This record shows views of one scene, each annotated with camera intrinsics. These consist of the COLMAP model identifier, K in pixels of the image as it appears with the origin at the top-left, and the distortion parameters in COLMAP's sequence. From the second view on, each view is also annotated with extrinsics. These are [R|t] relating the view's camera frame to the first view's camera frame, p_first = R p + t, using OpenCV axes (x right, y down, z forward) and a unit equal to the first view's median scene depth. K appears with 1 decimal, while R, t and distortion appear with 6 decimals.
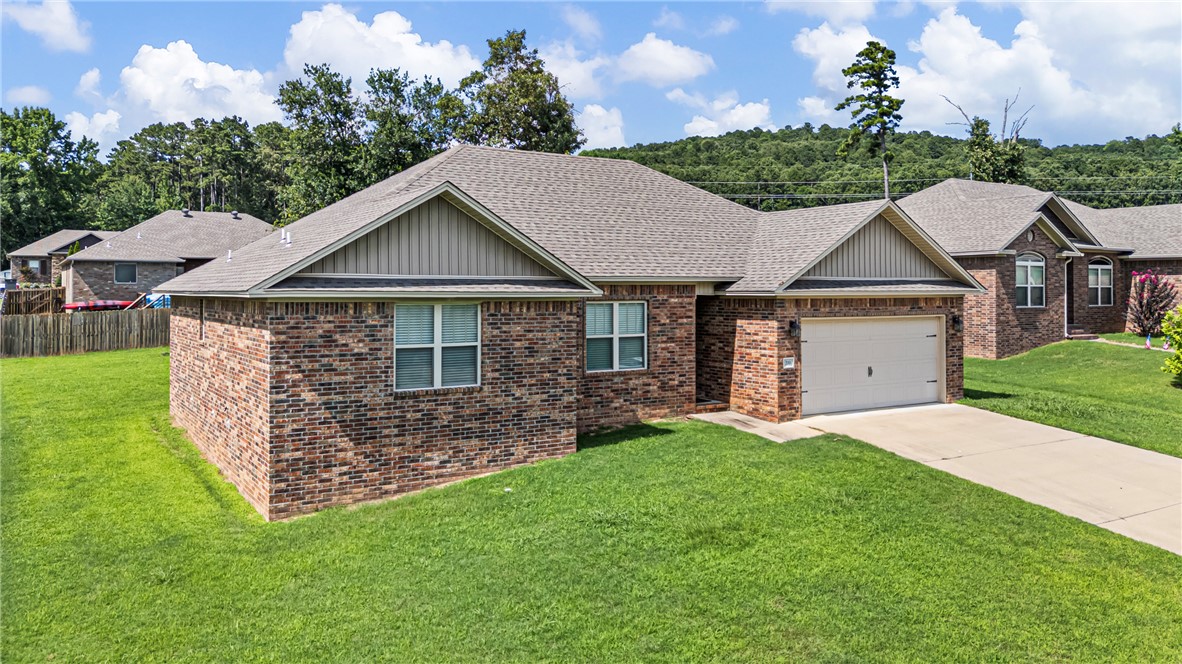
lens RADIAL K [[858.1, 0, 596.3], [0, 858.1, 298.3], [0, 0, 1]] dist [0.178720, -0.186992]
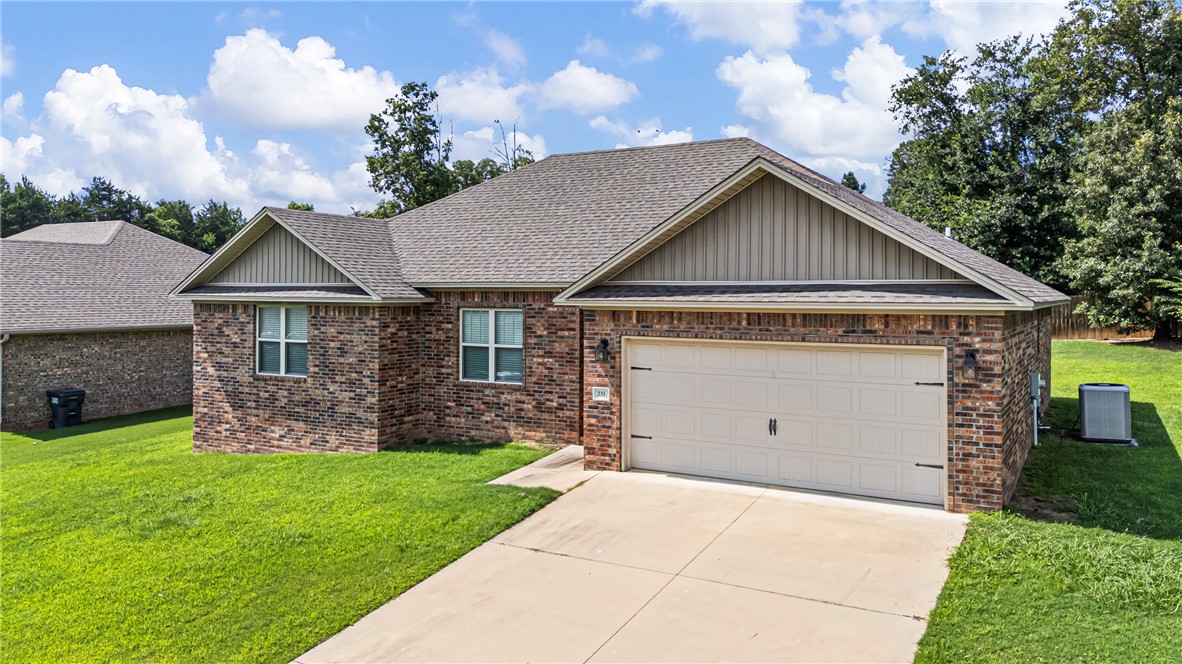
lens RADIAL K [[858.1, 0, 596.3], [0, 858.1, 298.3], [0, 0, 1]] dist [0.178720, -0.186992]
pose [[0.471253, 0.007067, -0.881970, 0.924729], [-0.014529, 0.999894, 0.000249, -0.010168], [0.881878, 0.012696, 0.471306, 0.664159]]
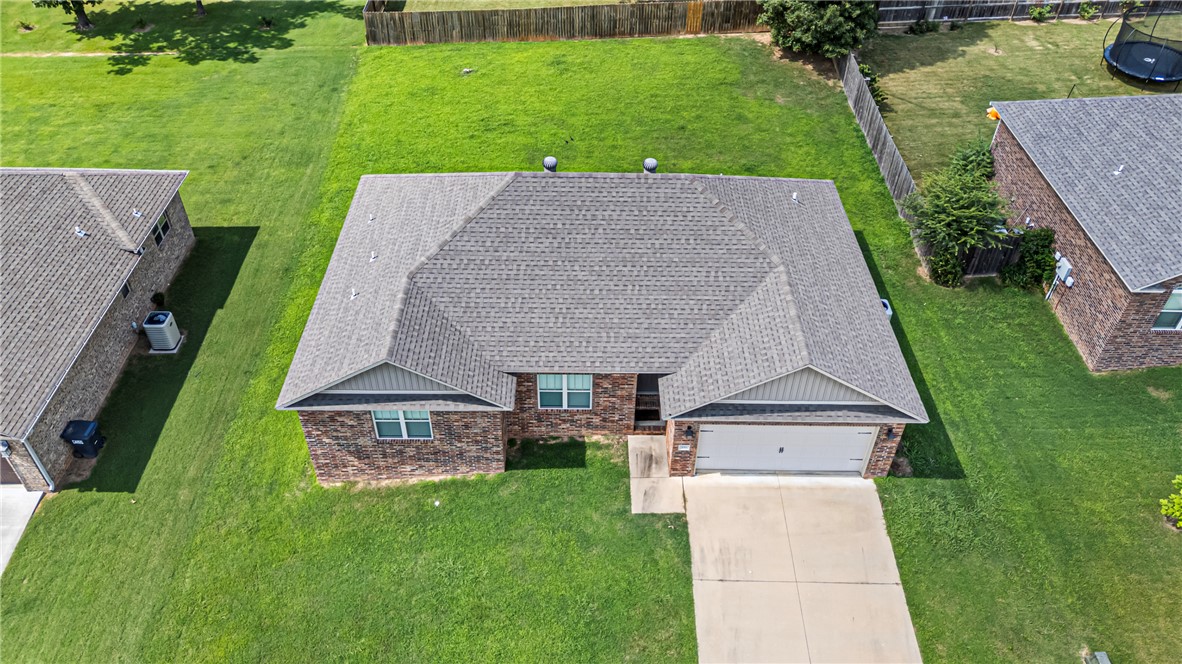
lens RADIAL K [[842.9, 0, 598.7], [0, 842.9, 329.6], [0, 0, 1]] dist [0.169991, -0.001092]
pose [[0.850472, 0.357181, -0.386160, 0.565629], [-0.026472, 0.762247, 0.646745, -0.923235], [0.525354, -0.539816, 0.657725, 0.193142]]
